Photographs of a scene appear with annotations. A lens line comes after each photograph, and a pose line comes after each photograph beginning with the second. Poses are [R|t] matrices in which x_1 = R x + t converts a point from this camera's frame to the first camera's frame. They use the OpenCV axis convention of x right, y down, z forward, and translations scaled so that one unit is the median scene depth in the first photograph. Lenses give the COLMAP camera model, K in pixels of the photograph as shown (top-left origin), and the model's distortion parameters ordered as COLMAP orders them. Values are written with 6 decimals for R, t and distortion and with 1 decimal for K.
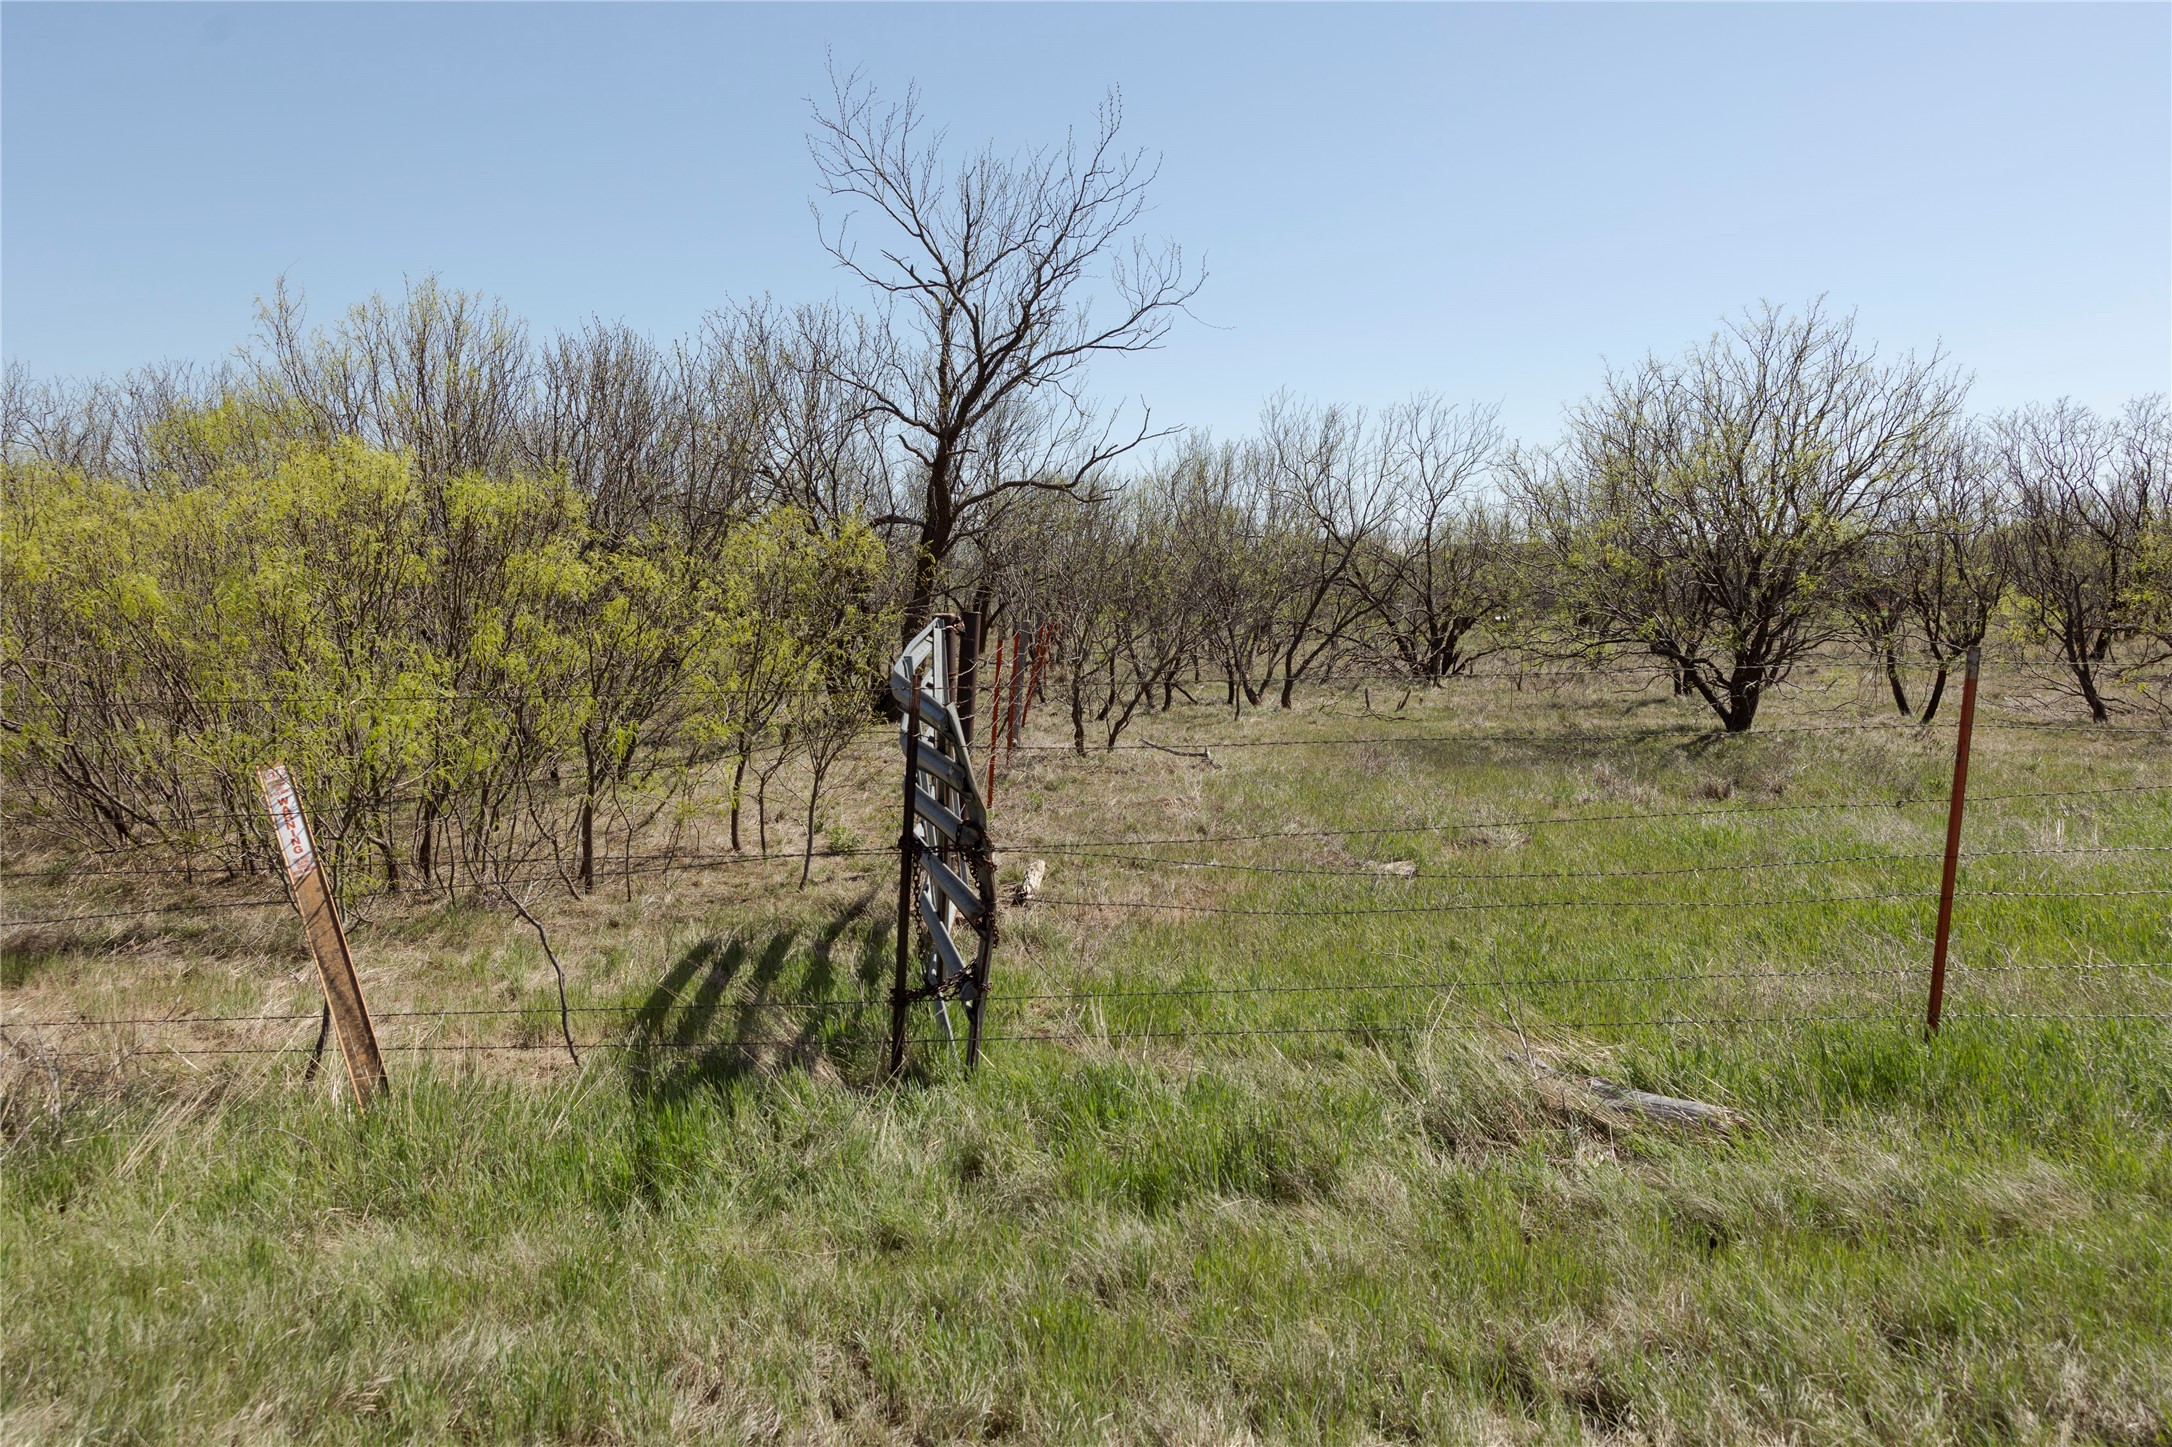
lens RADIAL K [[1757.0, 0, 1101.5], [0, 1757.0, 707.9], [0, 0, 1]] dist [-0.000264, 0.000574]
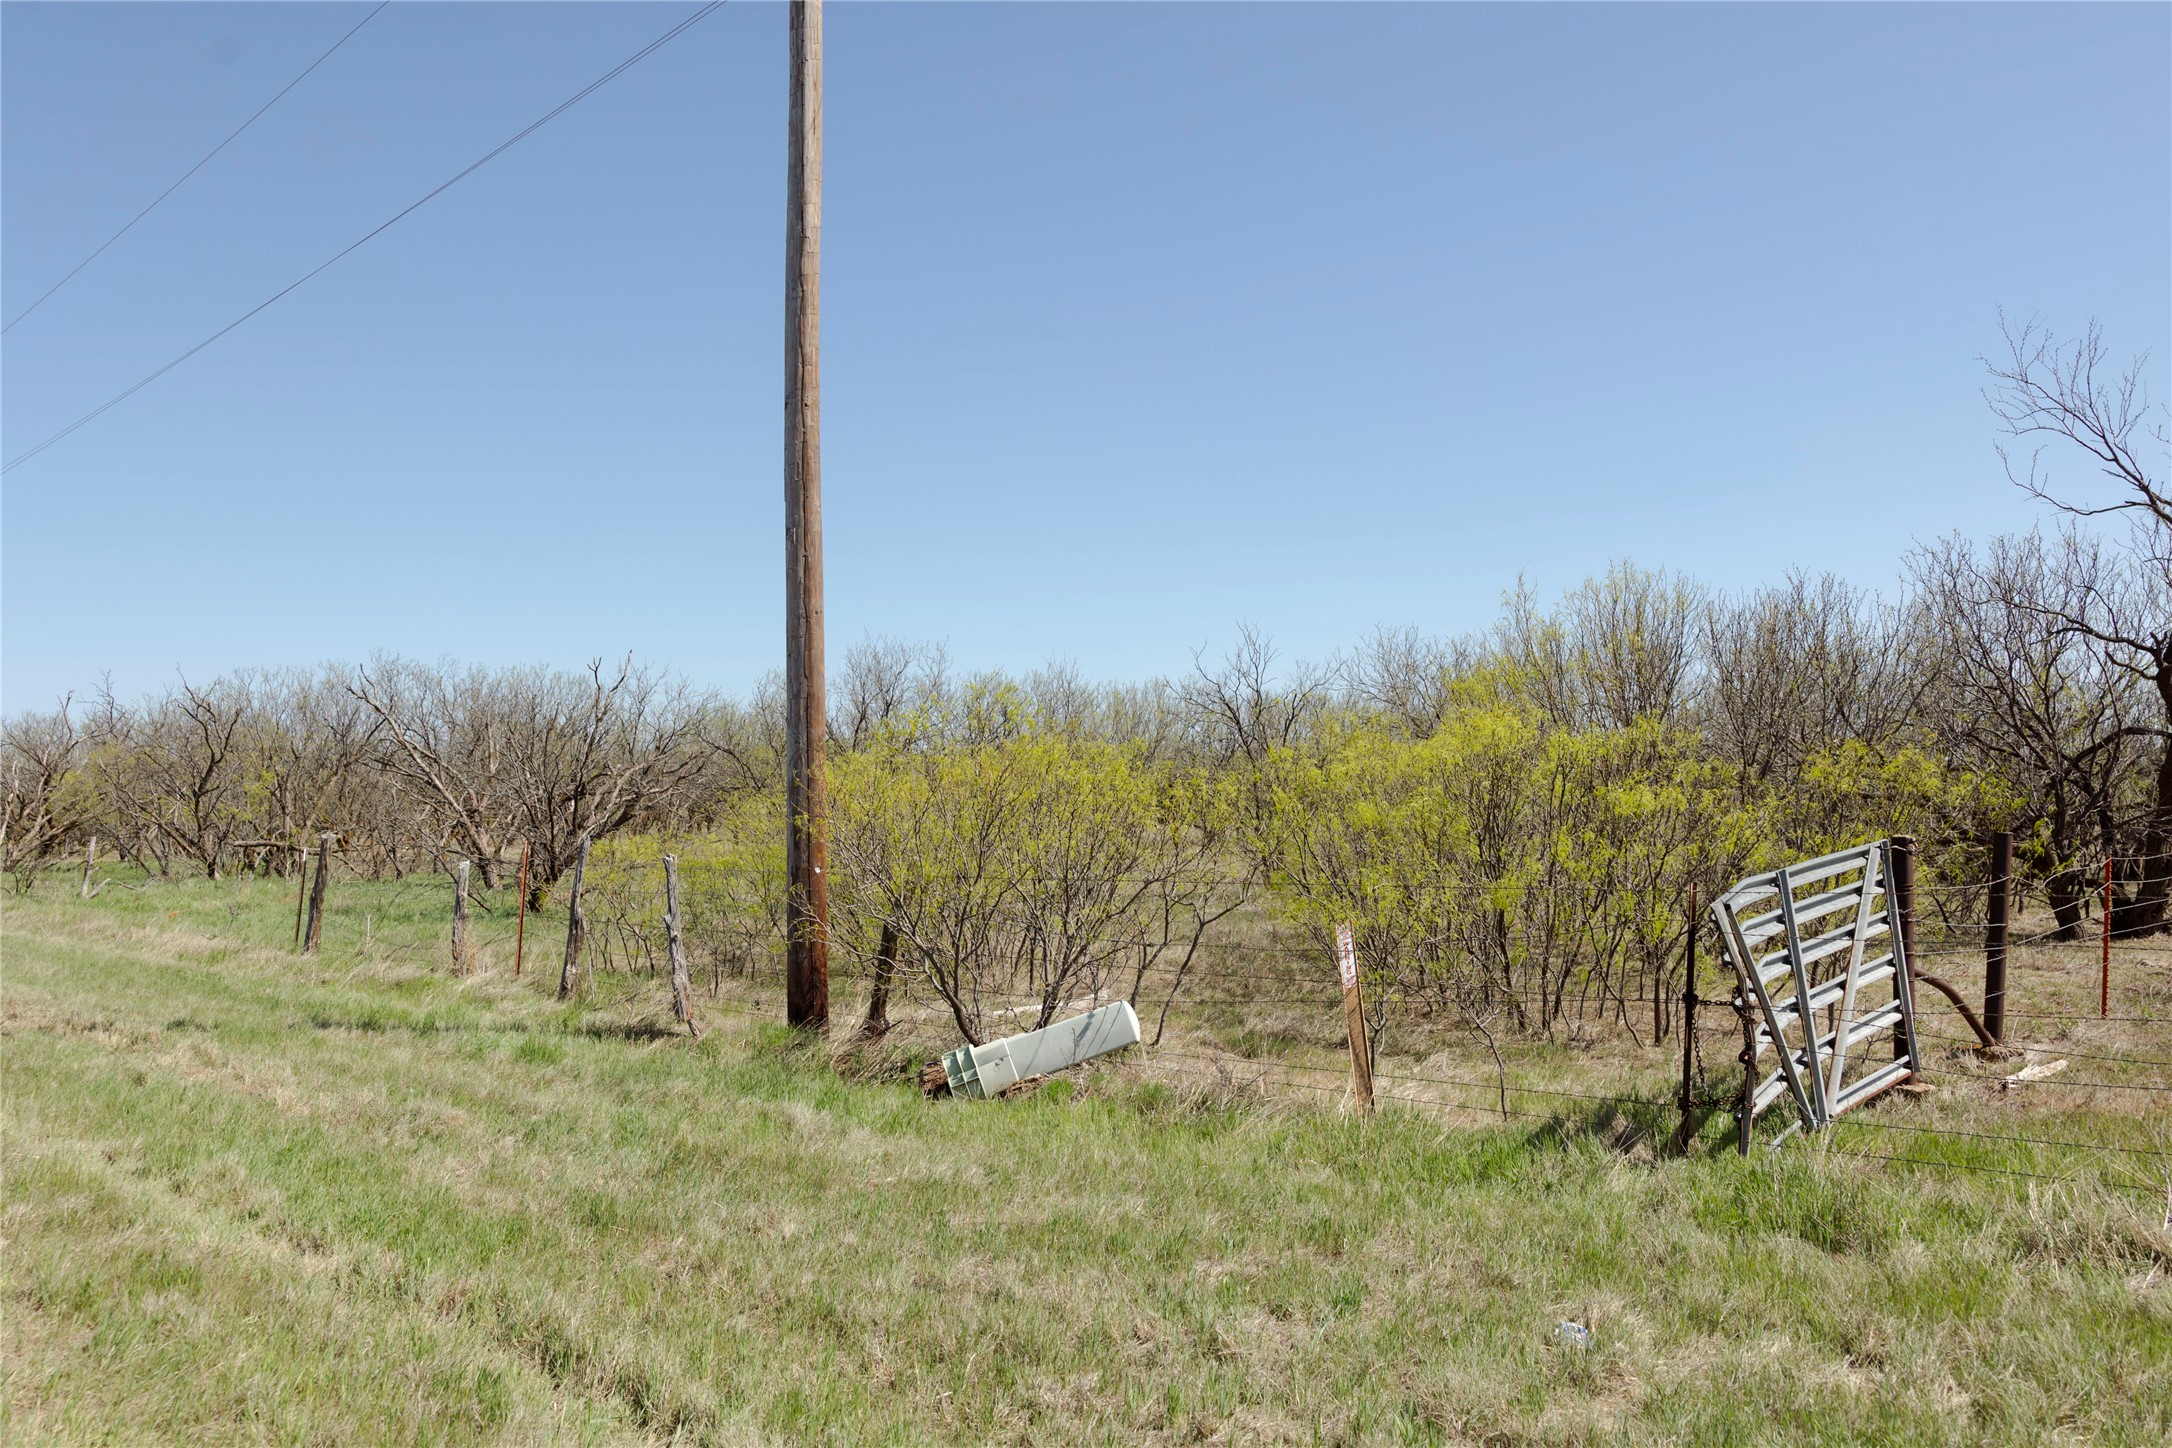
lens RADIAL K [[1720.1, 0, 1086.0], [0, 1720.1, 724.0], [0, 0, 1]] dist [0.016401, -0.008084]
pose [[0.714396, -0.032516, -0.698985, 0.204938], [-0.041321, 0.995216, -0.088528, -0.000783], [0.698520, 0.092127, 0.709635, -0.150409]]
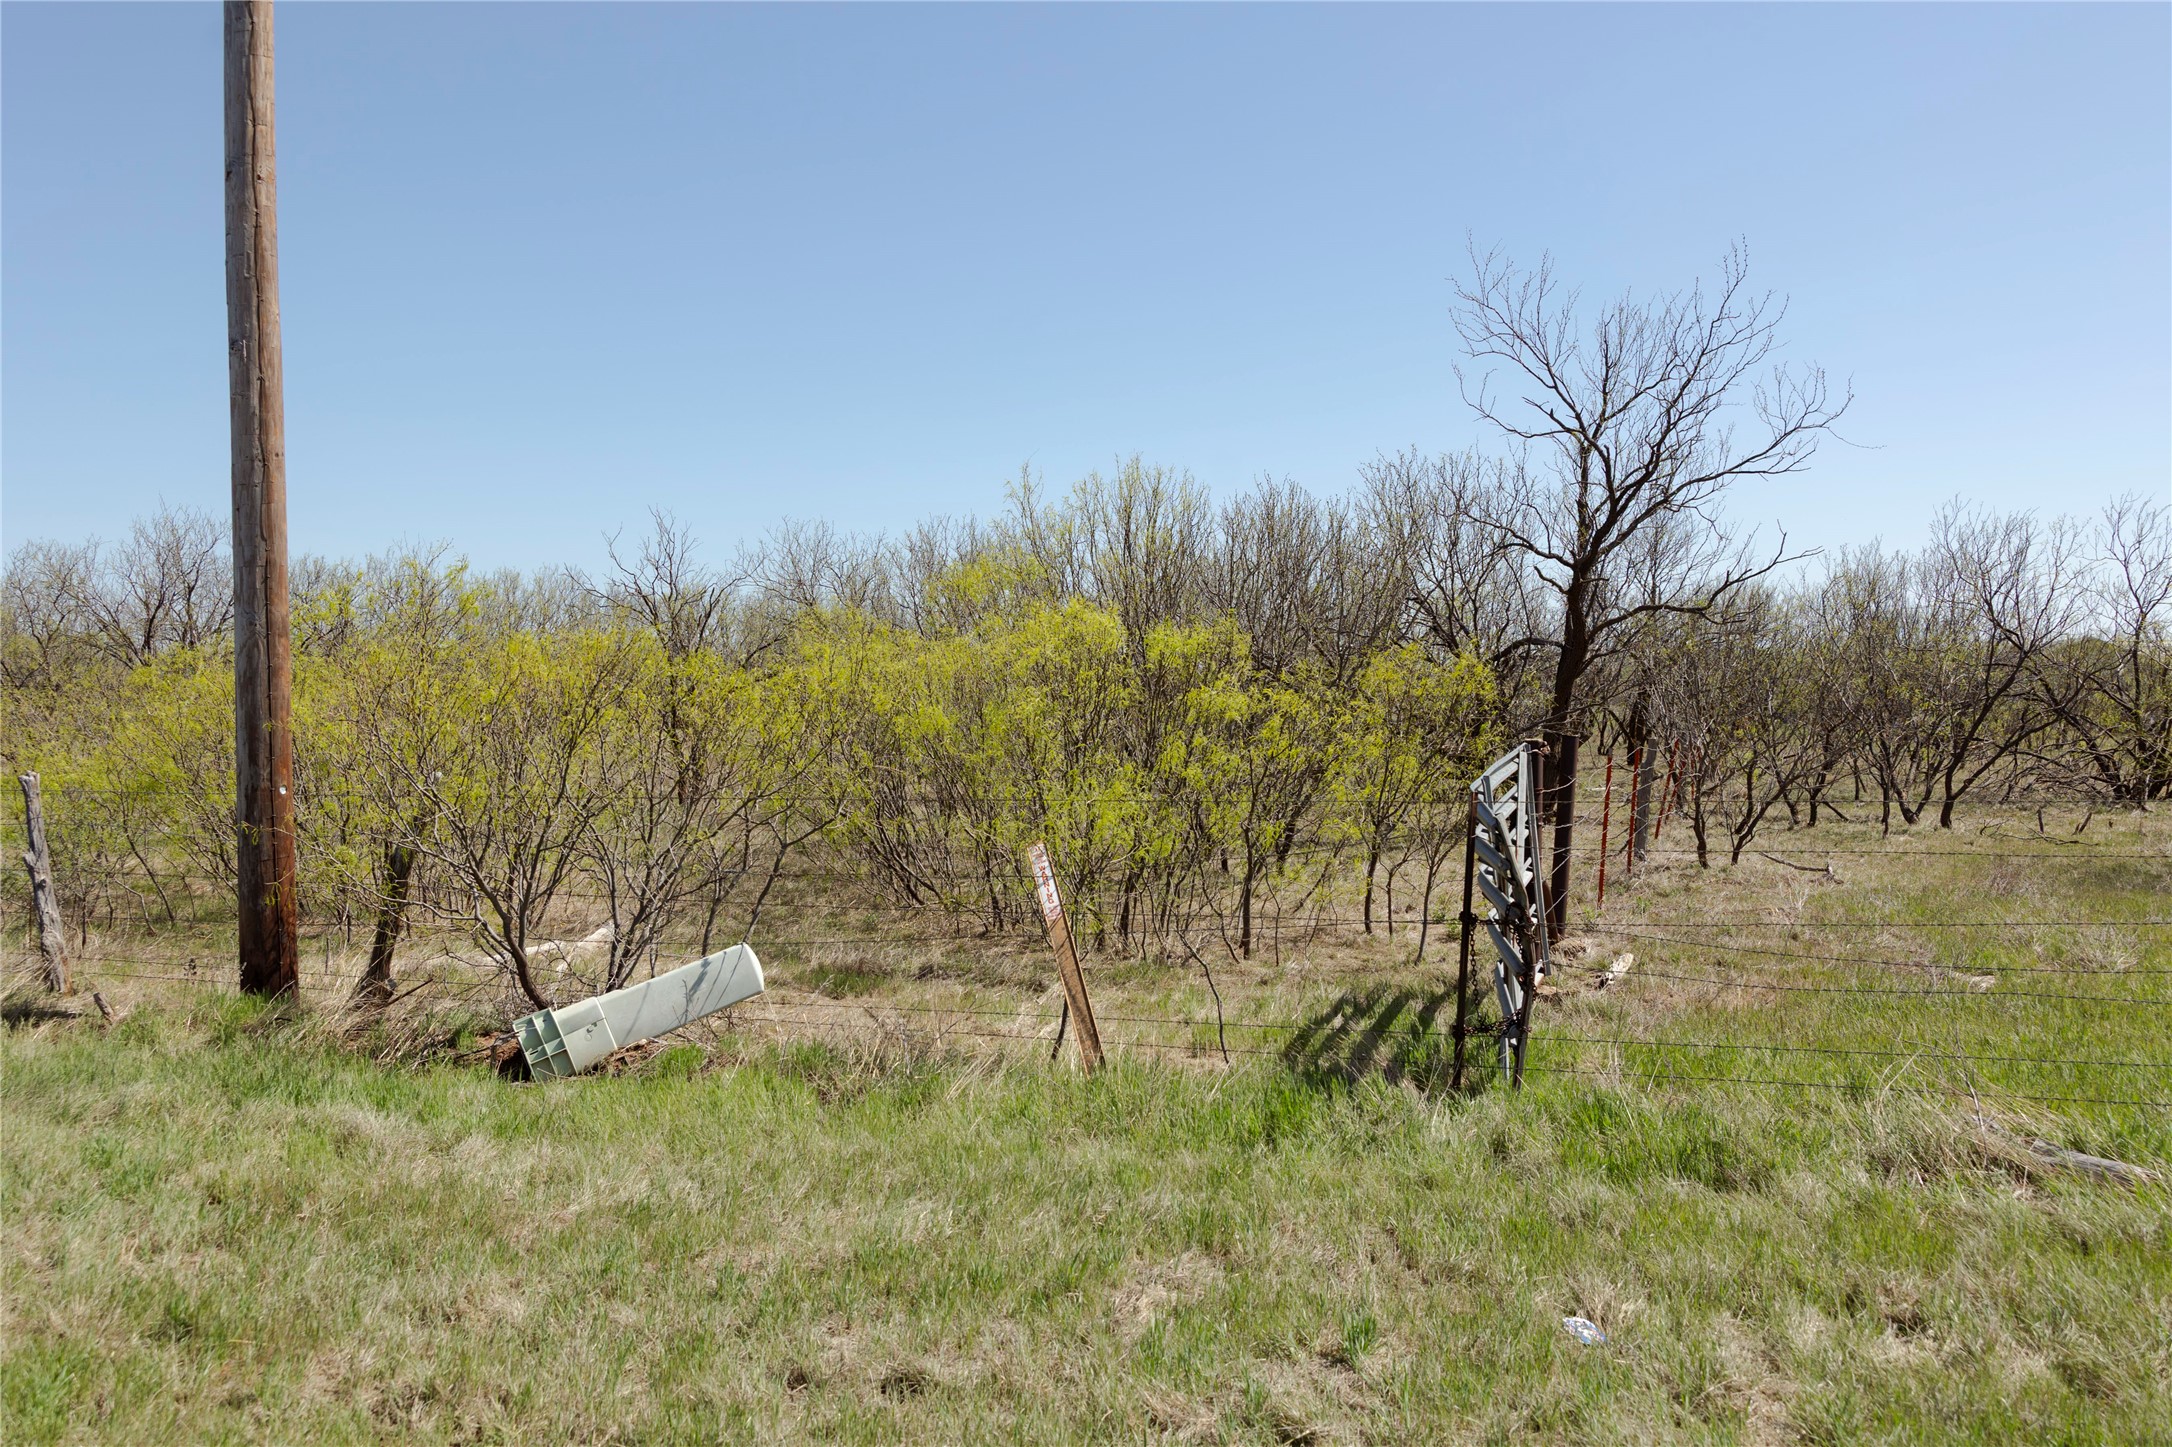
lens RADIAL K [[1748.4, 0, 1078.1], [0, 1748.4, 715.5], [0, 0, 1]] dist [0.025275, -0.004490]
pose [[0.924851, 0.003122, -0.380318, 0.047288], [-0.024544, 0.998372, -0.051492, -0.000278], [0.379538, 0.056957, 0.923421, -0.137510]]
